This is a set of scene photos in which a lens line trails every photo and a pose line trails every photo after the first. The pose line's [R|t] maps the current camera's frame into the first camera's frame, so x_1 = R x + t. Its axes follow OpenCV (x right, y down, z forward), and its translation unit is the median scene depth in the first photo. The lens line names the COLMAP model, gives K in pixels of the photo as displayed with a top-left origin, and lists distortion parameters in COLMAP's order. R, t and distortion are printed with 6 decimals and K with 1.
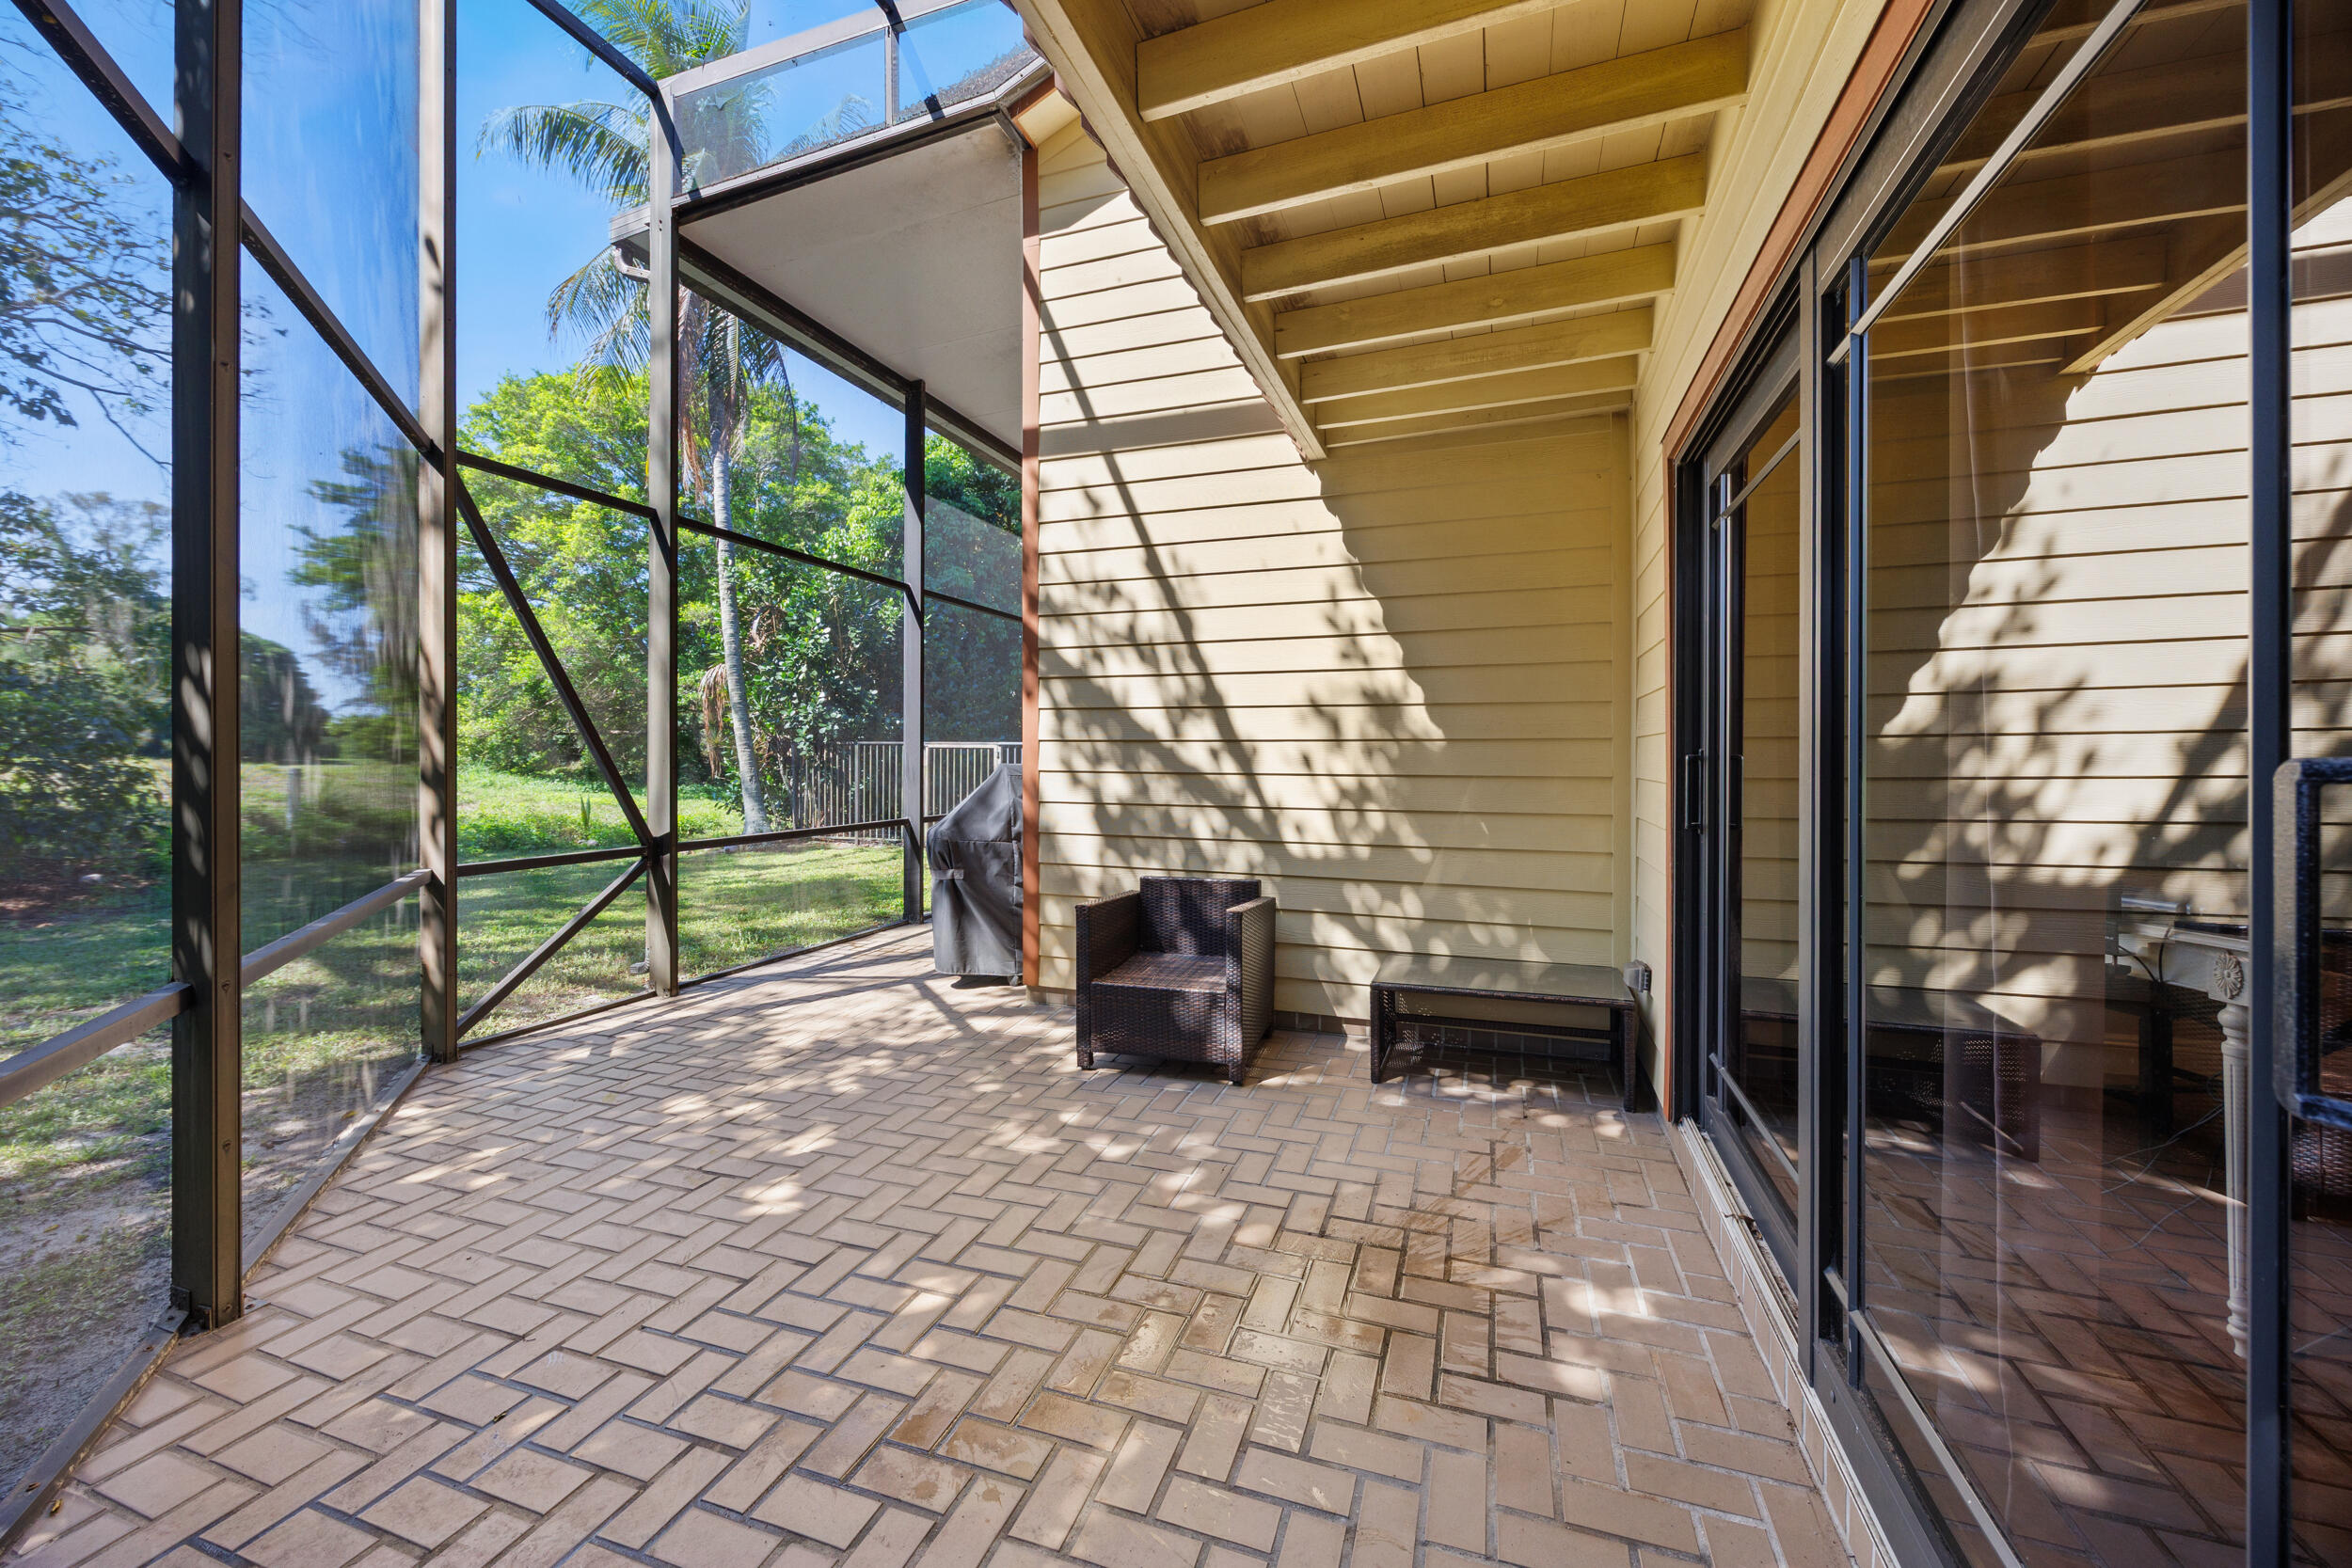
lens RADIAL K [[905.5, 0, 1185.7], [0, 905.5, 767.5], [0, 0, 1]] dist [-0.000023, -0.000098]
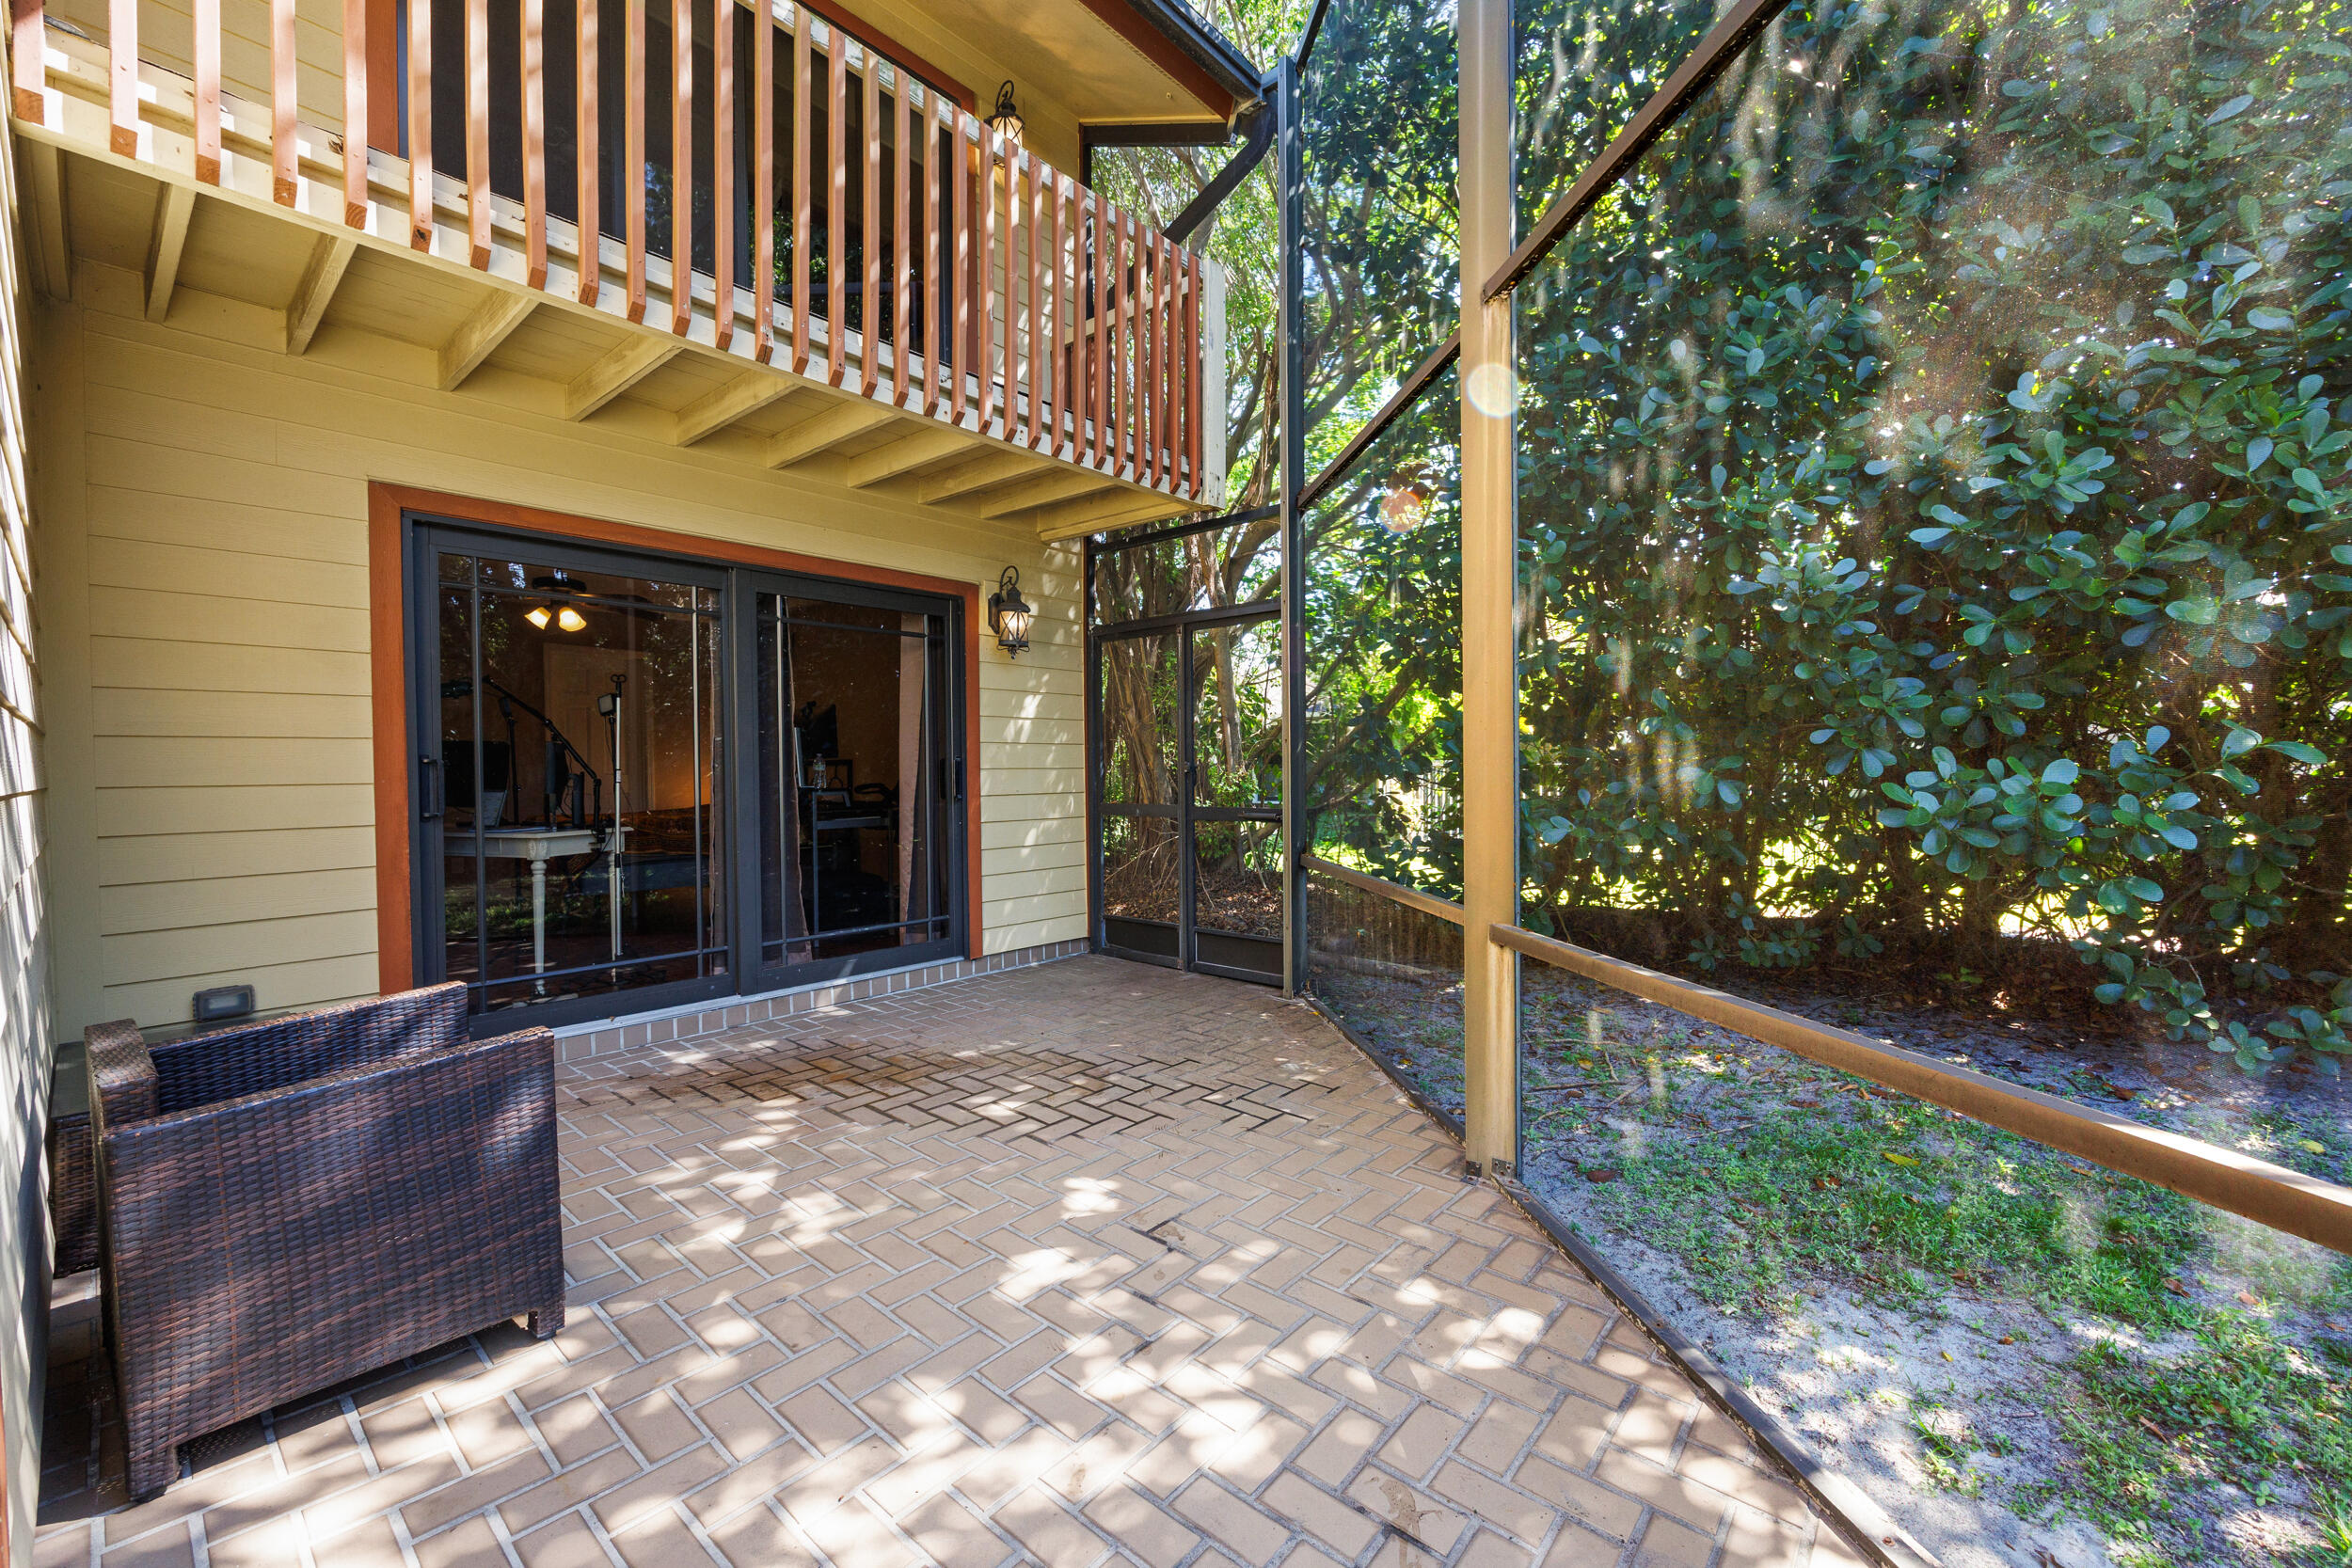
lens RADIAL K [[905.5, 0, 1185.7], [0, 905.5, 767.5], [0, 0, 1]] dist [-0.000023, -0.000098]
pose [[-0.931527, -0.001927, 0.363667, -0.817247], [0.003835, 0.999878, 0.015123, -0.006256], [-0.363652, 0.015482, -0.931406, 1.687897]]
